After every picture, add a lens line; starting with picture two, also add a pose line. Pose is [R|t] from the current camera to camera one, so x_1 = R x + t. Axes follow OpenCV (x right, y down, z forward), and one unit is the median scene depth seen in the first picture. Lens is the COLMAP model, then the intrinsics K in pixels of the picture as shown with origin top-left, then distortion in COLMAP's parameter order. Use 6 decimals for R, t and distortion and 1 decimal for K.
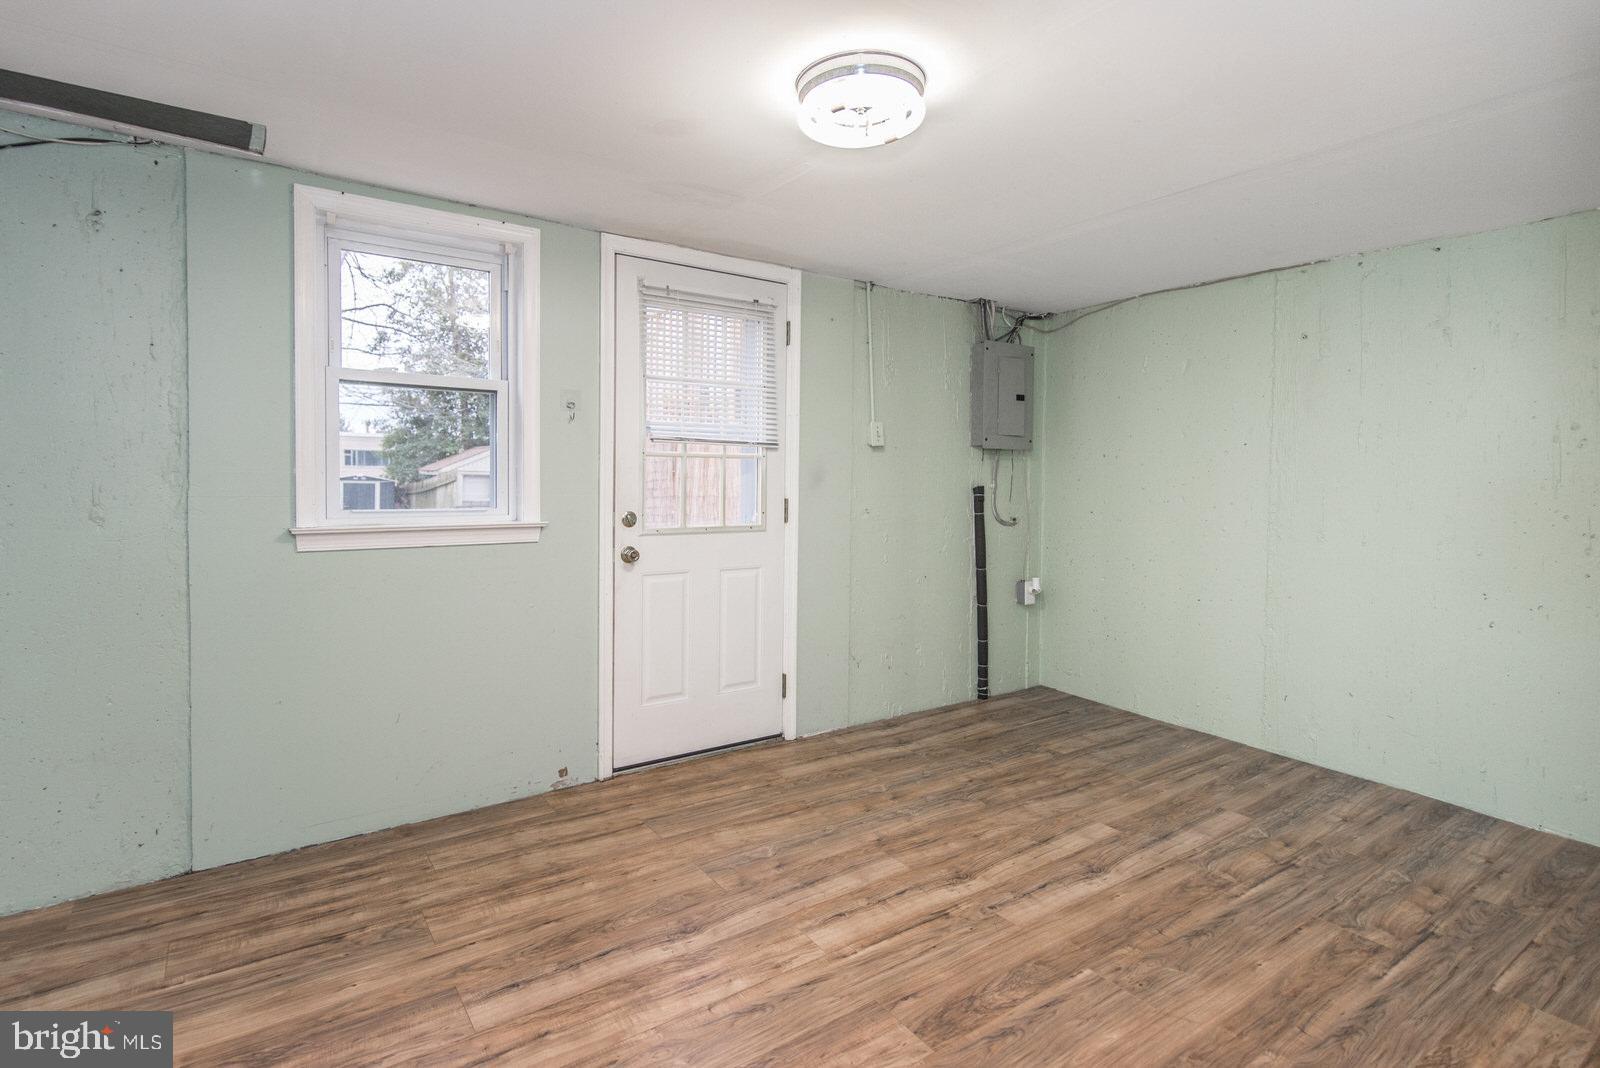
lens RADIAL K [[815.7, 0, 778.2], [0, 815.7, 484.0], [0, 0, 1]] dist [0.016088, 0.002040]
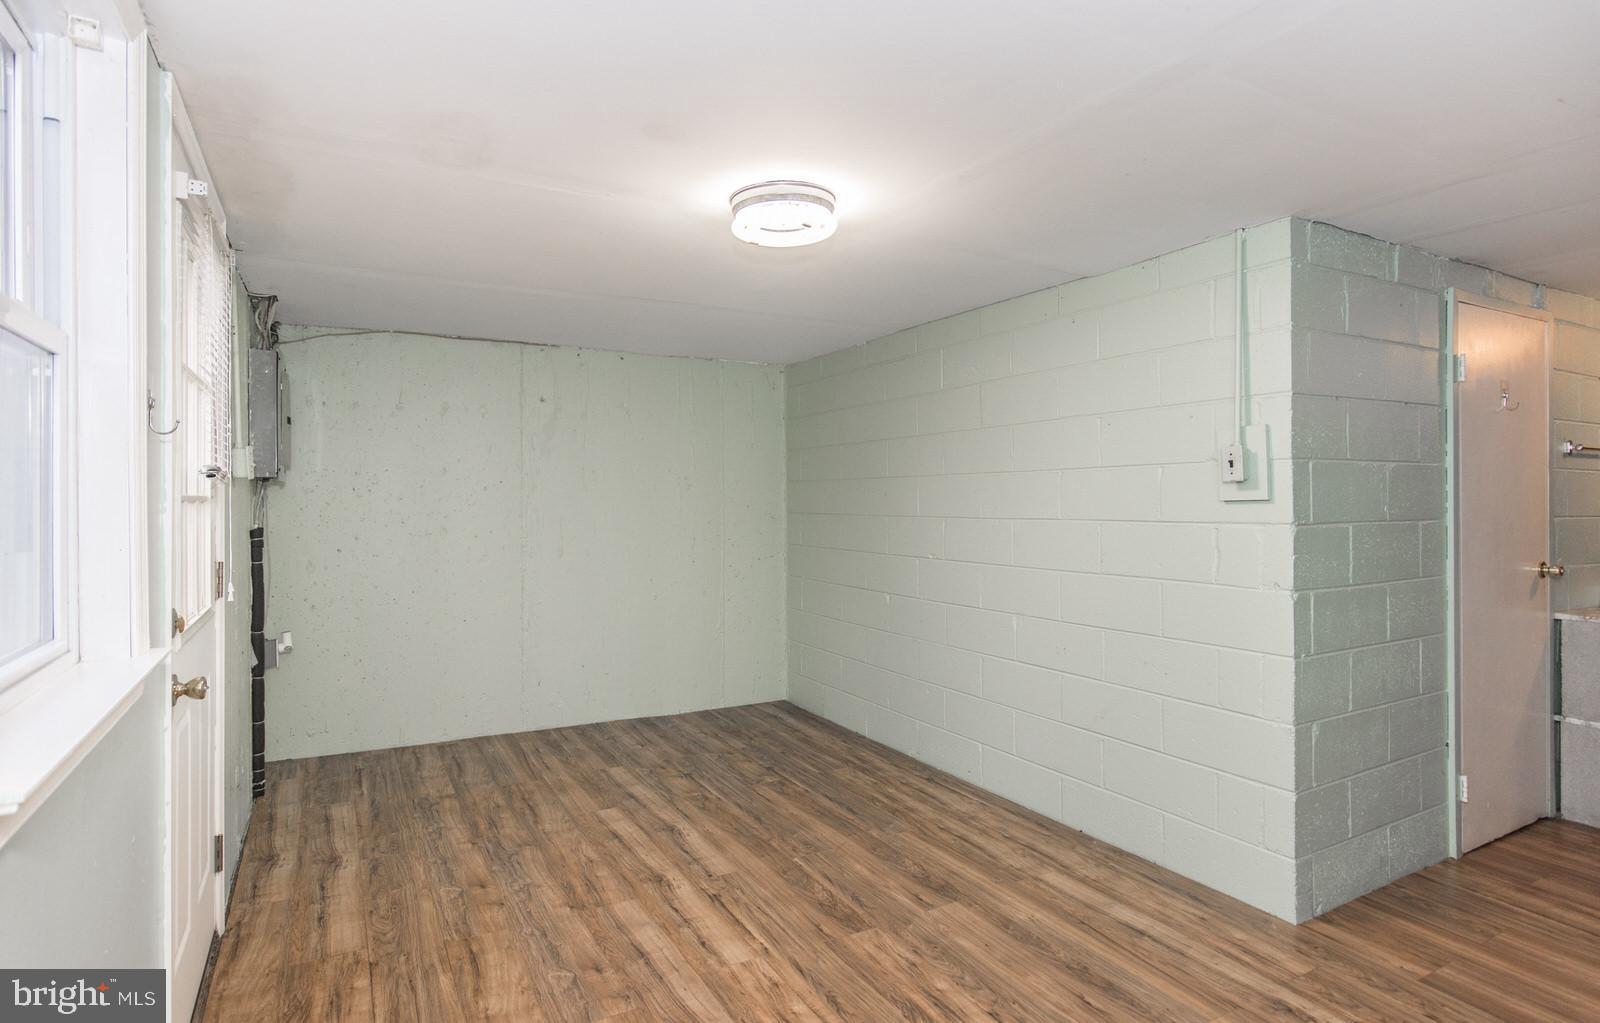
lens RADIAL K [[813.7, 0, 797.0], [0, 813.7, 502.0], [0, 0, 1]] dist [0.023660, 0.000649]
pose [[0.079522, -0.012991, 0.996748, -0.759244], [0.006227, 0.999902, 0.012535, -0.043697], [-0.996814, 0.005210, 0.079595, 0.627270]]
